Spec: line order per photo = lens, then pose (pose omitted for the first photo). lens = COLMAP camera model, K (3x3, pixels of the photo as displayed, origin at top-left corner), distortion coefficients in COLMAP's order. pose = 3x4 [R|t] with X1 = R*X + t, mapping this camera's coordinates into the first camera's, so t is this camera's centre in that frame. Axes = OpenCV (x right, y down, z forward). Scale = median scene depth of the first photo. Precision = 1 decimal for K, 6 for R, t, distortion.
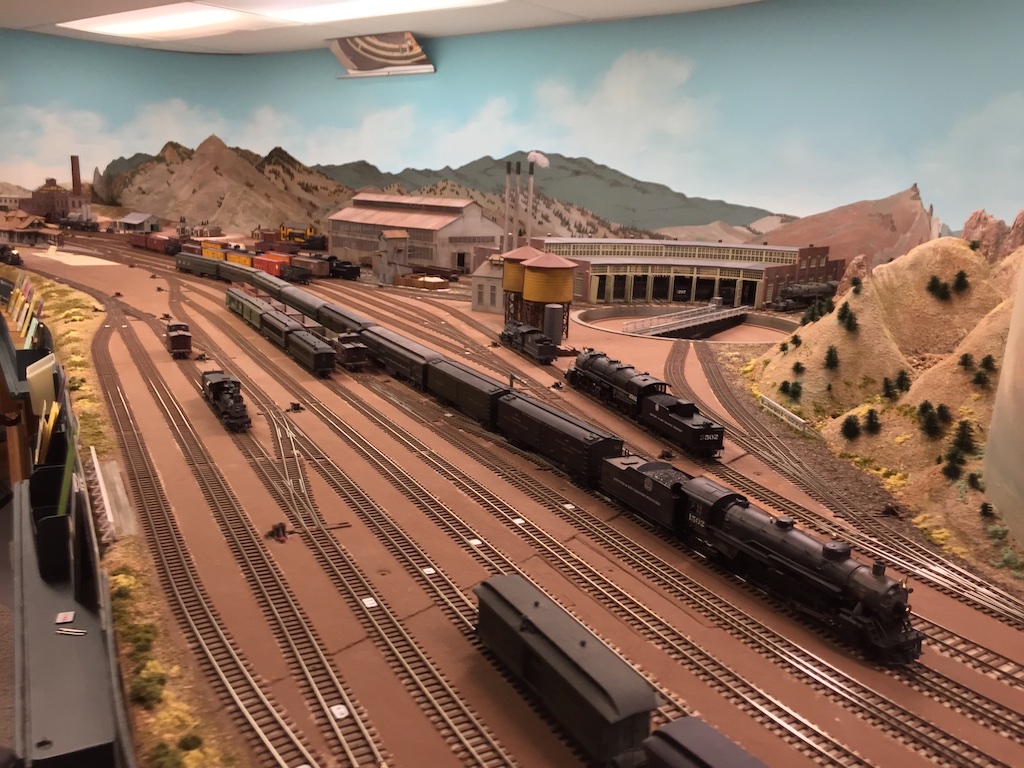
lens RADIAL K [[879.8, 0, 512.0], [0, 879.8, 384.0], [0, 0, 1]] dist [0.083037, -0.126077]
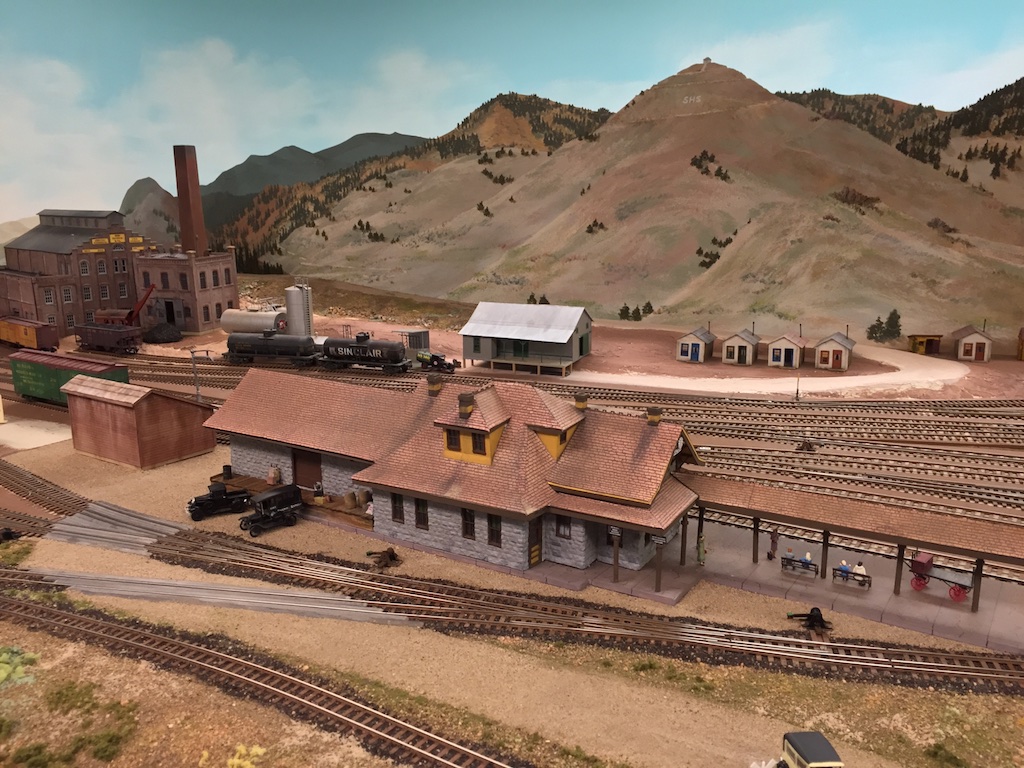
lens RADIAL K [[879.8, 0, 512.0], [0, 879.8, 384.0], [0, 0, 1]] dist [0.083037, -0.126077]
pose [[0.966579, -0.098583, 0.236655, -0.480127], [0.098941, 0.995039, 0.010394, -0.158405], [-0.236506, 0.013368, 0.971538, 0.650738]]
